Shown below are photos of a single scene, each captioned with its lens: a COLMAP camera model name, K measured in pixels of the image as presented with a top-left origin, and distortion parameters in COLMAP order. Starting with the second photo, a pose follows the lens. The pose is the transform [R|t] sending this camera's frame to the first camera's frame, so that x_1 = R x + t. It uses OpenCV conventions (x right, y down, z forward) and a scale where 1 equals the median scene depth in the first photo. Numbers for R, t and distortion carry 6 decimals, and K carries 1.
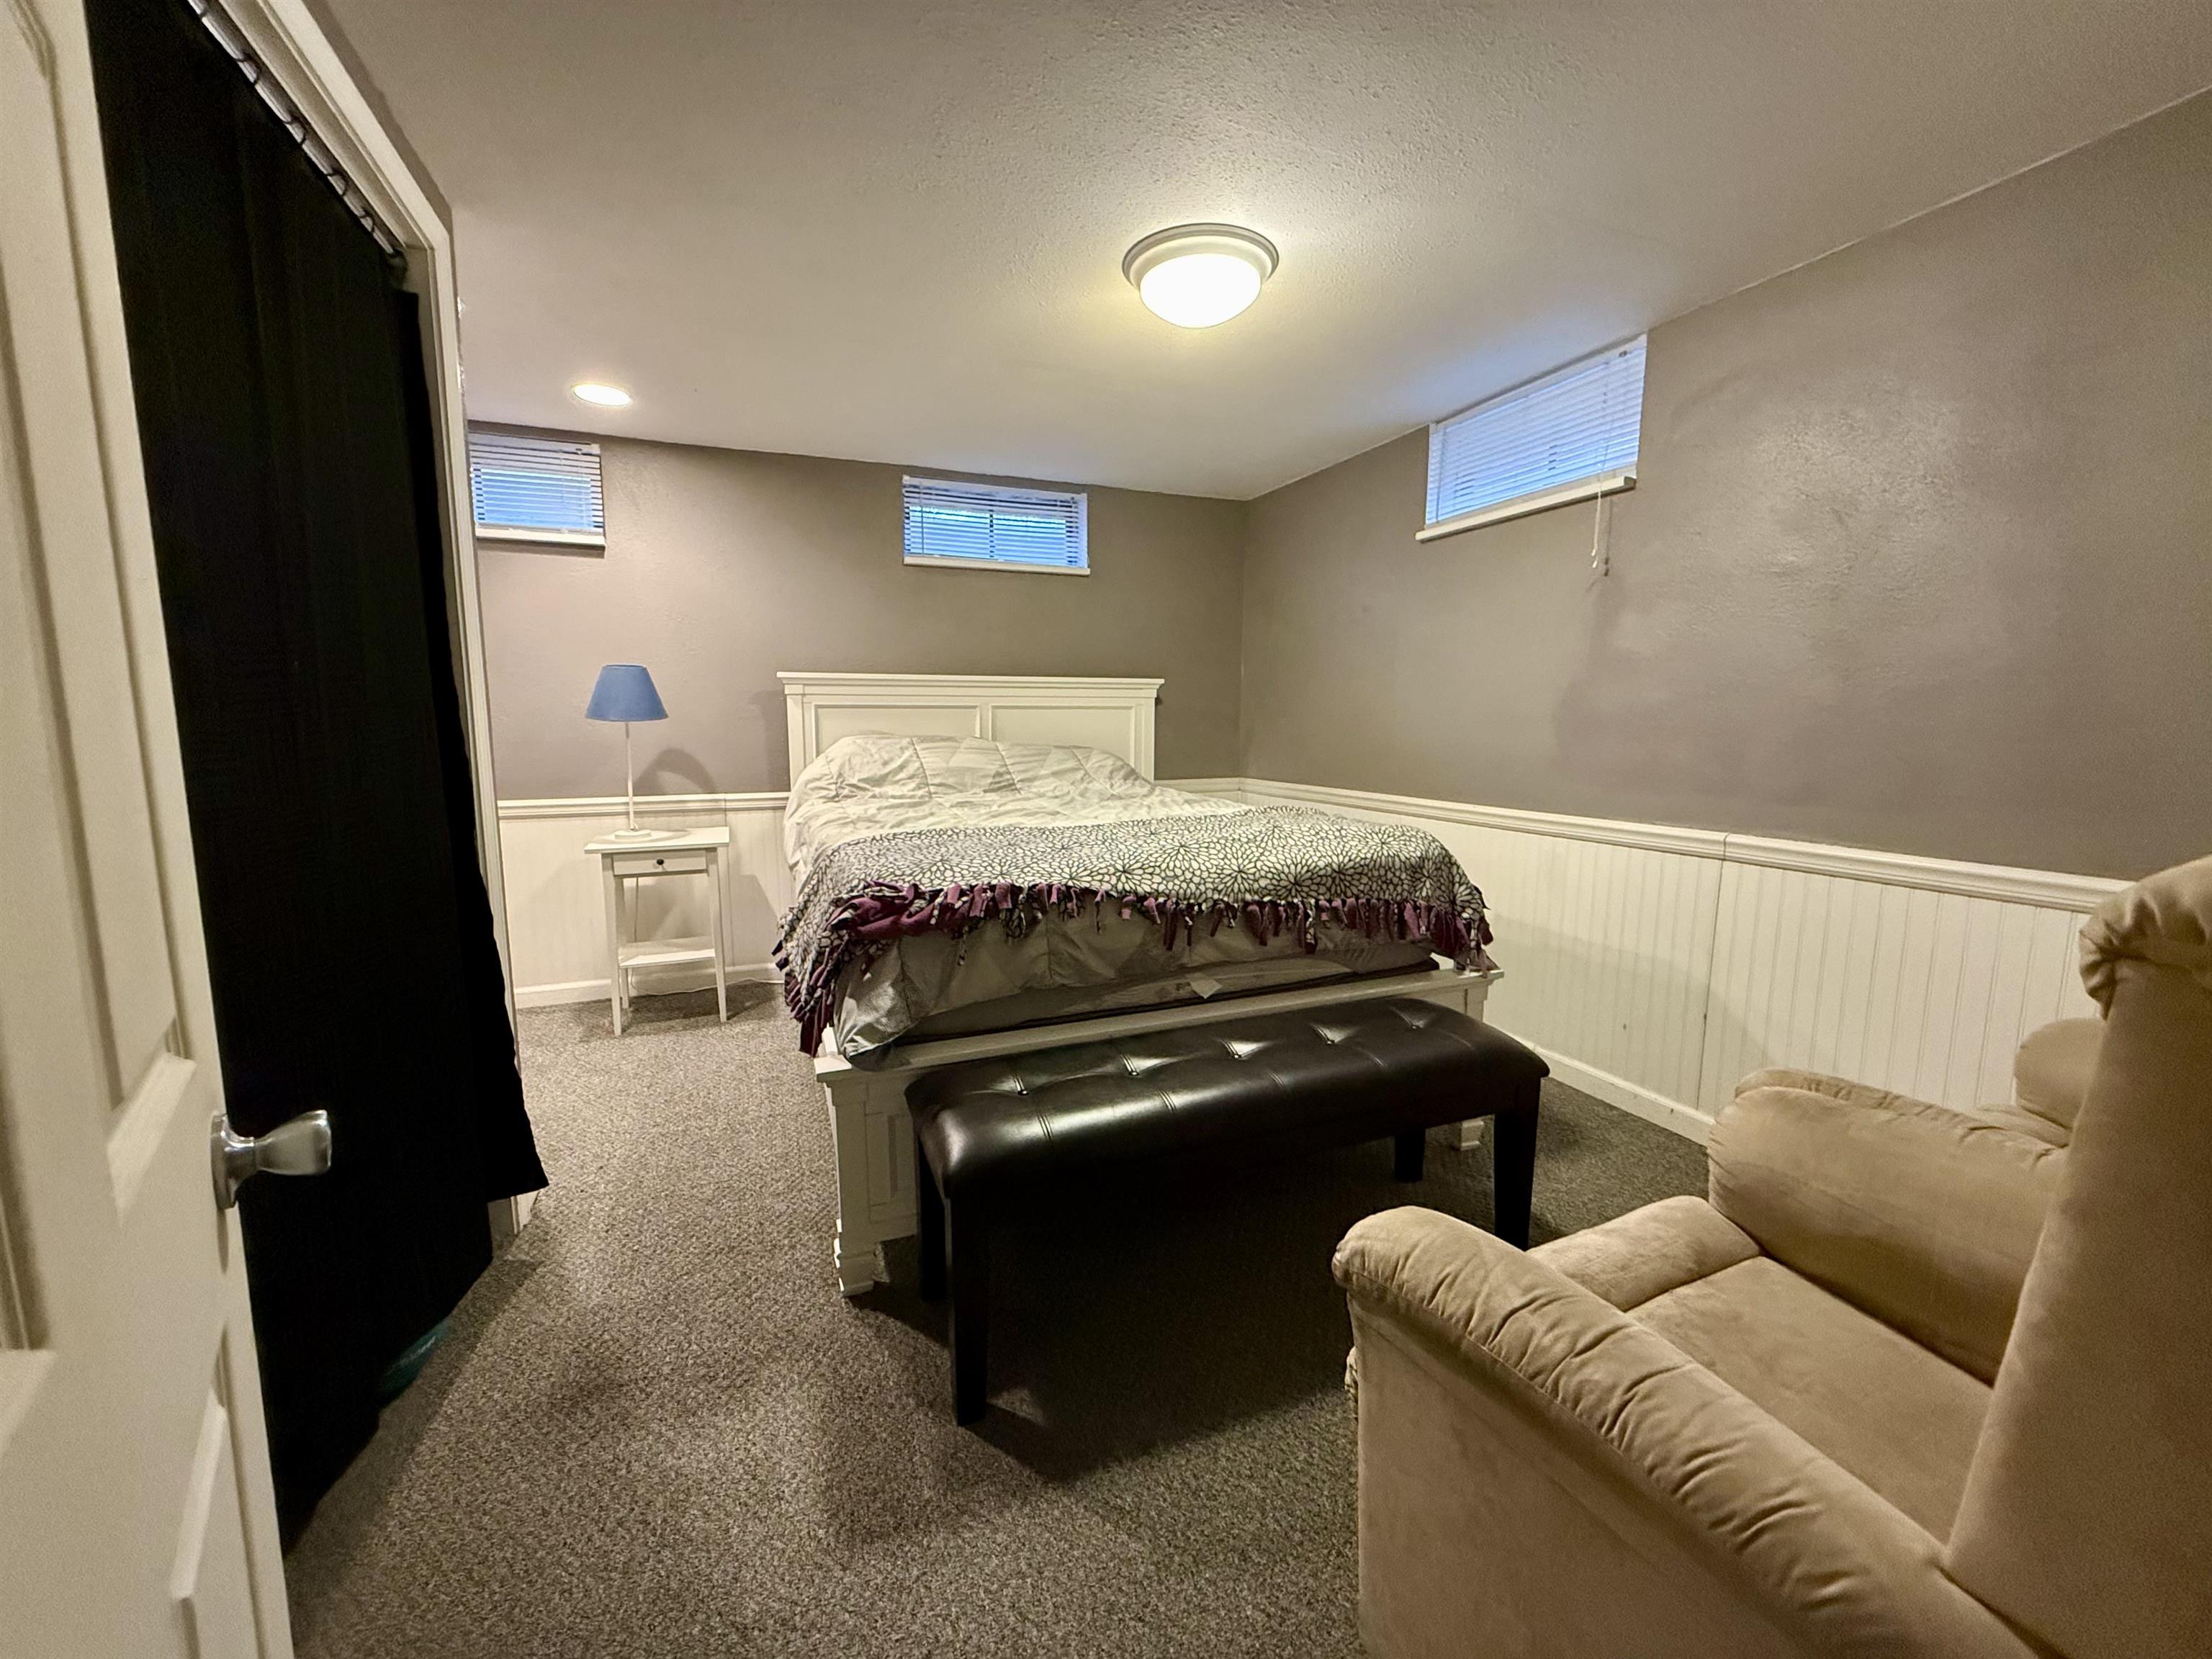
lens RADIAL K [[878.2, 0, 1098.1], [0, 878.2, 825.4], [0, 0, 1]] dist [-0.001776, 0.000388]
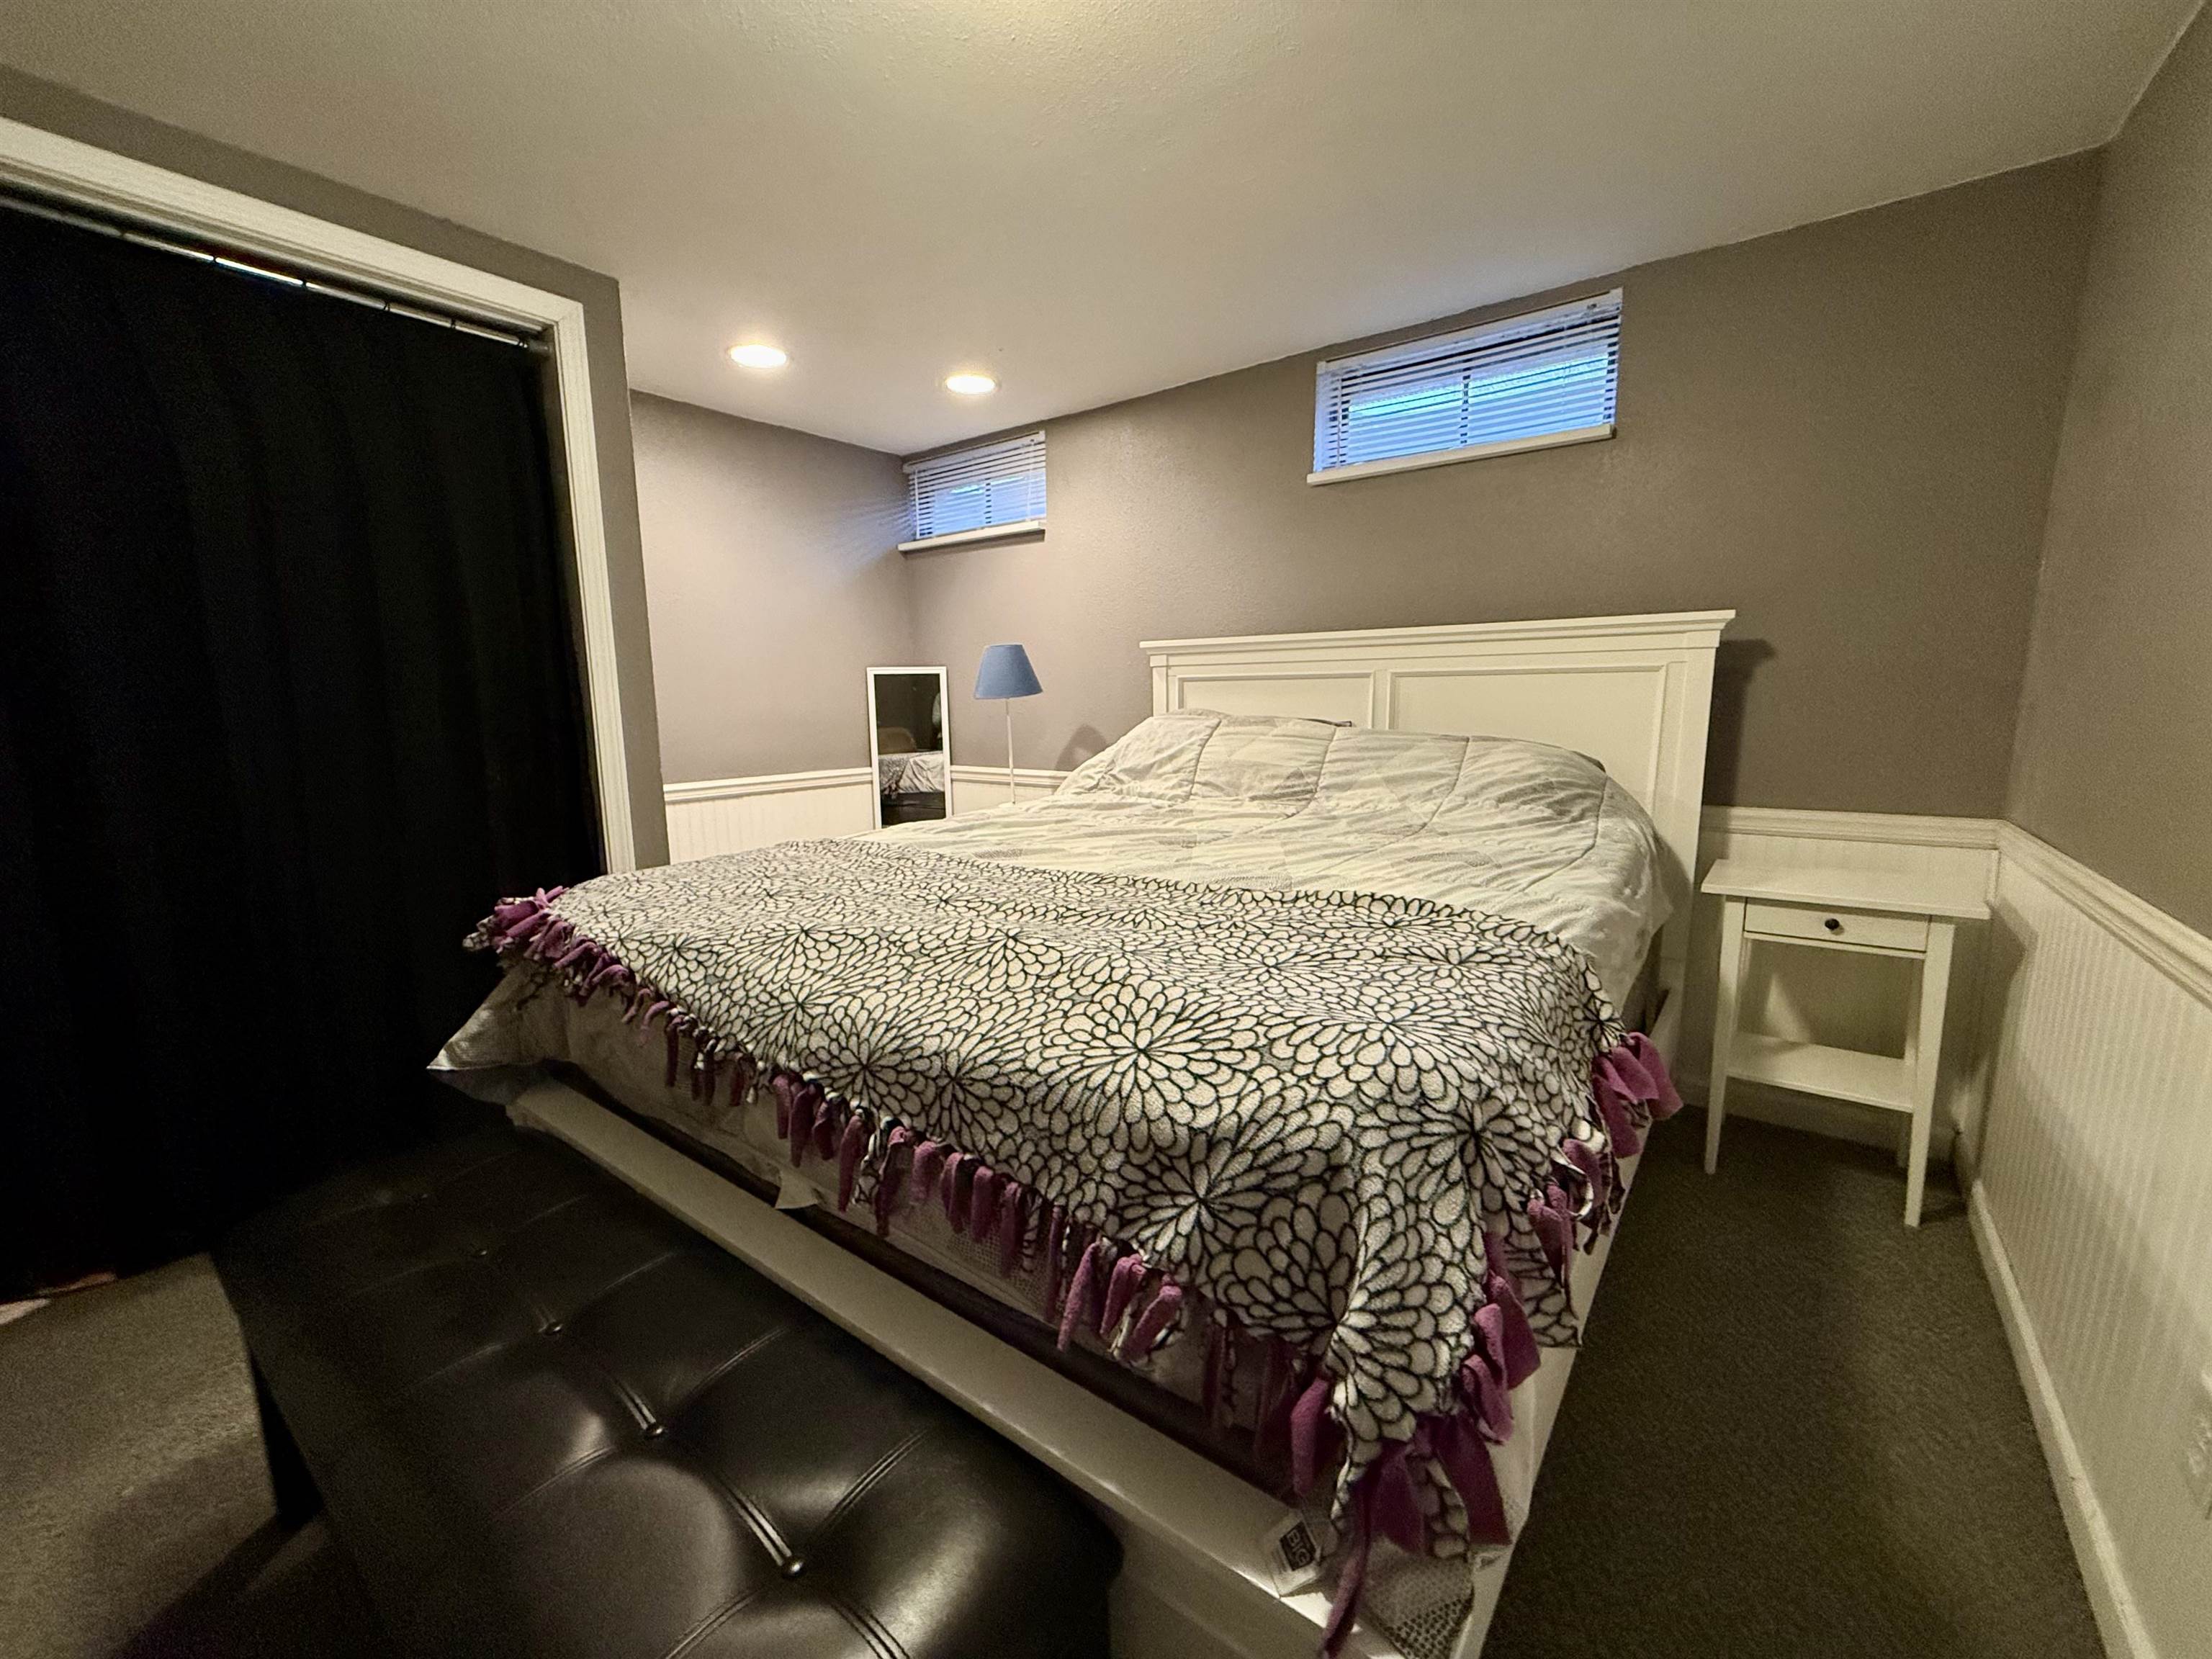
lens RADIAL K [[878.2, 0, 1106.3], [0, 878.2, 827.7], [0, 0, 1]] dist [-0.001776, 0.000388]
pose [[0.516920, 0.122546, -0.847217, 0.406626], [-0.089863, 0.992000, 0.088660, -0.066797], [0.851304, 0.030304, 0.523797, 0.532528]]
